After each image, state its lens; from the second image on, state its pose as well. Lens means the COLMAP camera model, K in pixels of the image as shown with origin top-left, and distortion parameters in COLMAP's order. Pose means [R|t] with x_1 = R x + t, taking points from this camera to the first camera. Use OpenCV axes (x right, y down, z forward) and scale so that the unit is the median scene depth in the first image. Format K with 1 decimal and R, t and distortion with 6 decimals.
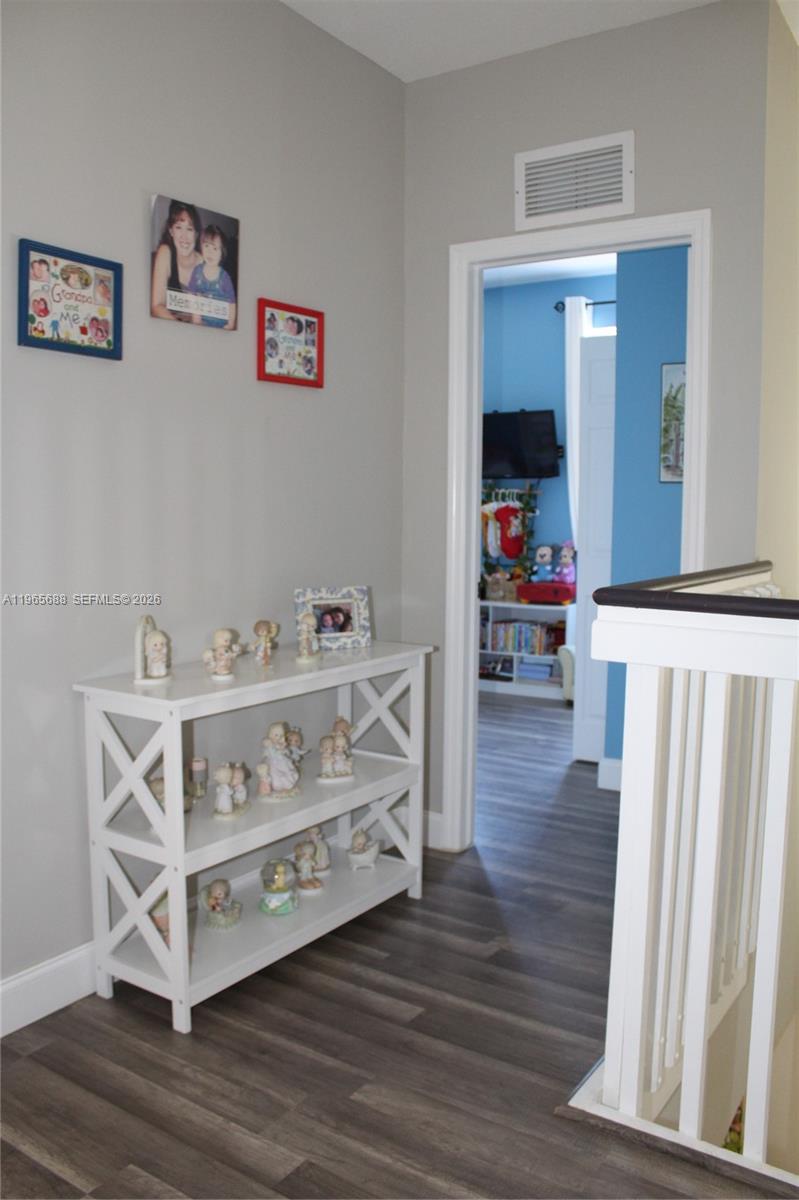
lens RADIAL K [[1003.2, 0, 393.7], [0, 1003.2, 603.7], [0, 0, 1]] dist [-0.156495, 0.115804]
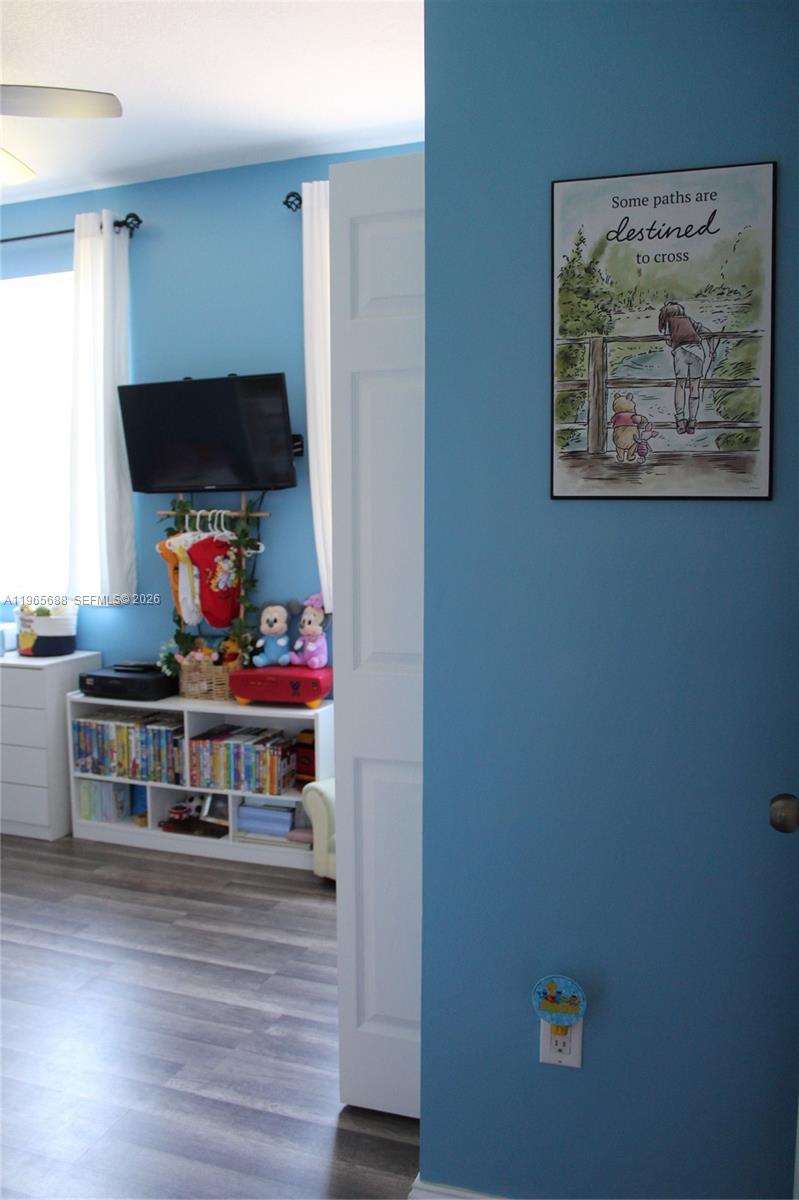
lens RADIAL K [[1003.2, 0, 397.1], [0, 1003.2, 602.8], [0, 0, 1]] dist [-0.156495, 0.115804]
pose [[0.968010, -0.028534, 0.249285, 0.074117], [0.032156, 0.999428, -0.010467, -0.051156], [-0.248843, 0.018148, 0.968374, 0.411758]]
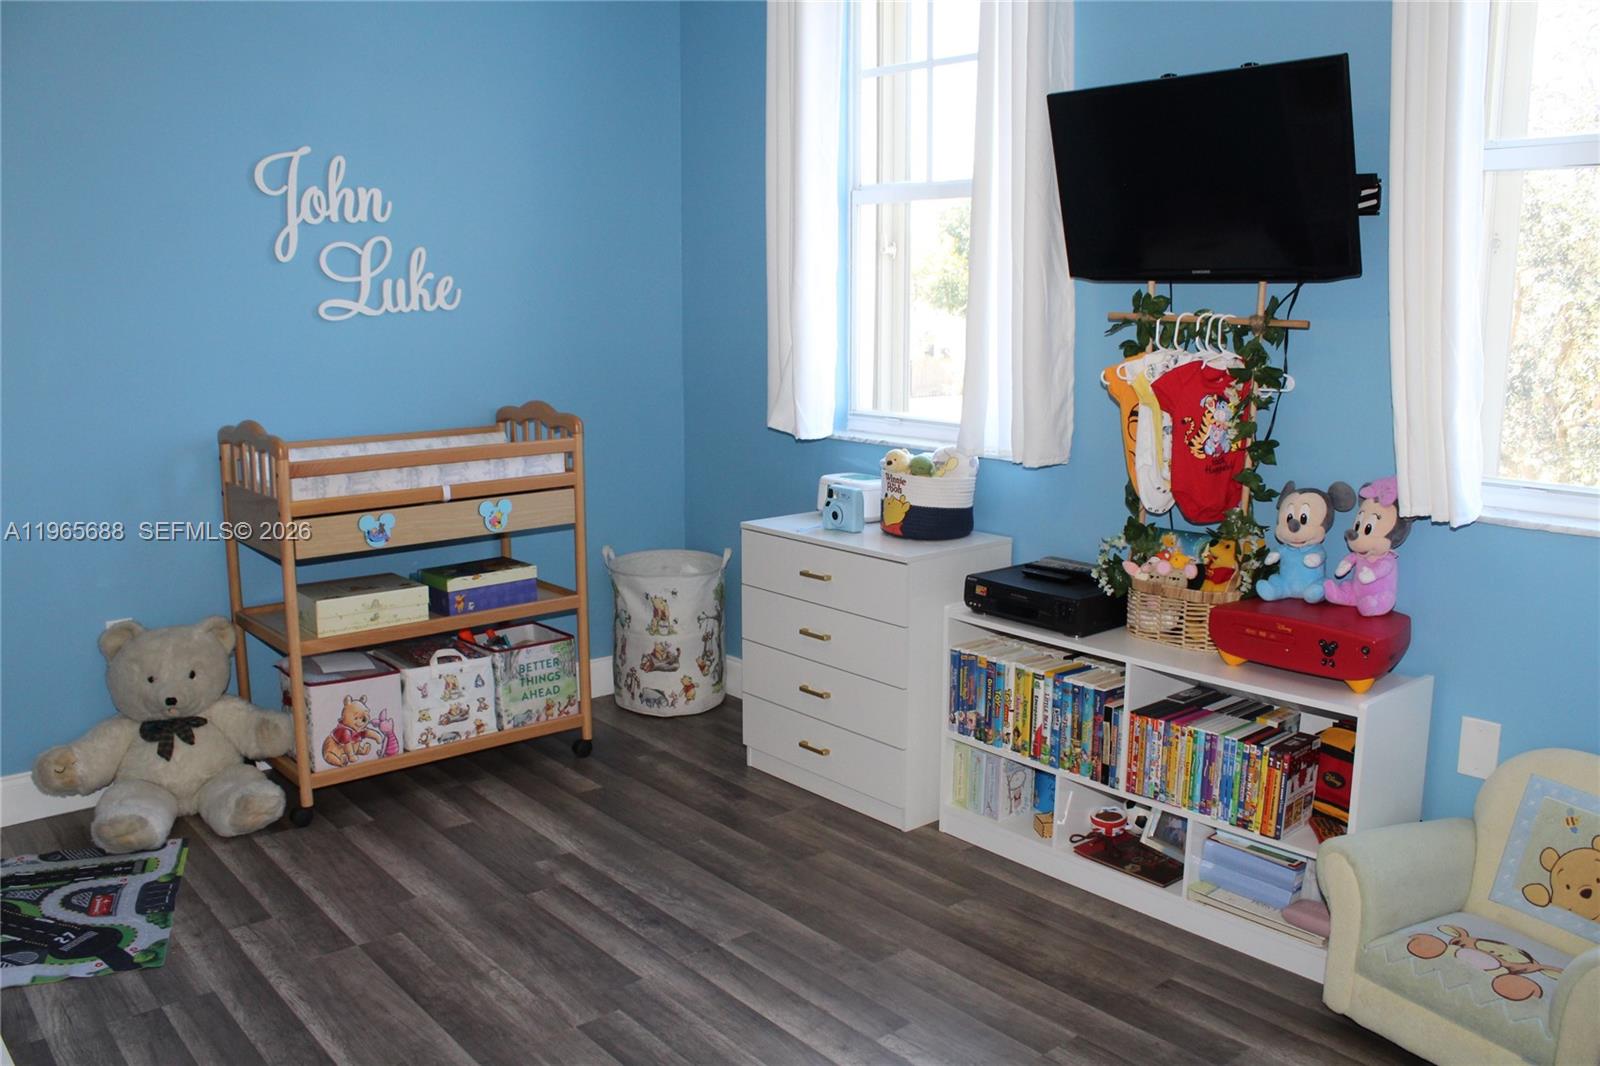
lens RADIAL K [[1337.6, 0, 796.9], [0, 1337.6, 520.0], [0, 0, 1]] dist [-0.156495, 0.115804]
pose [[0.960743, 0.040782, -0.274426, 0.110781], [-0.018309, 0.996301, 0.083960, -0.082043], [0.276835, -0.075639, 0.957936, 0.552440]]
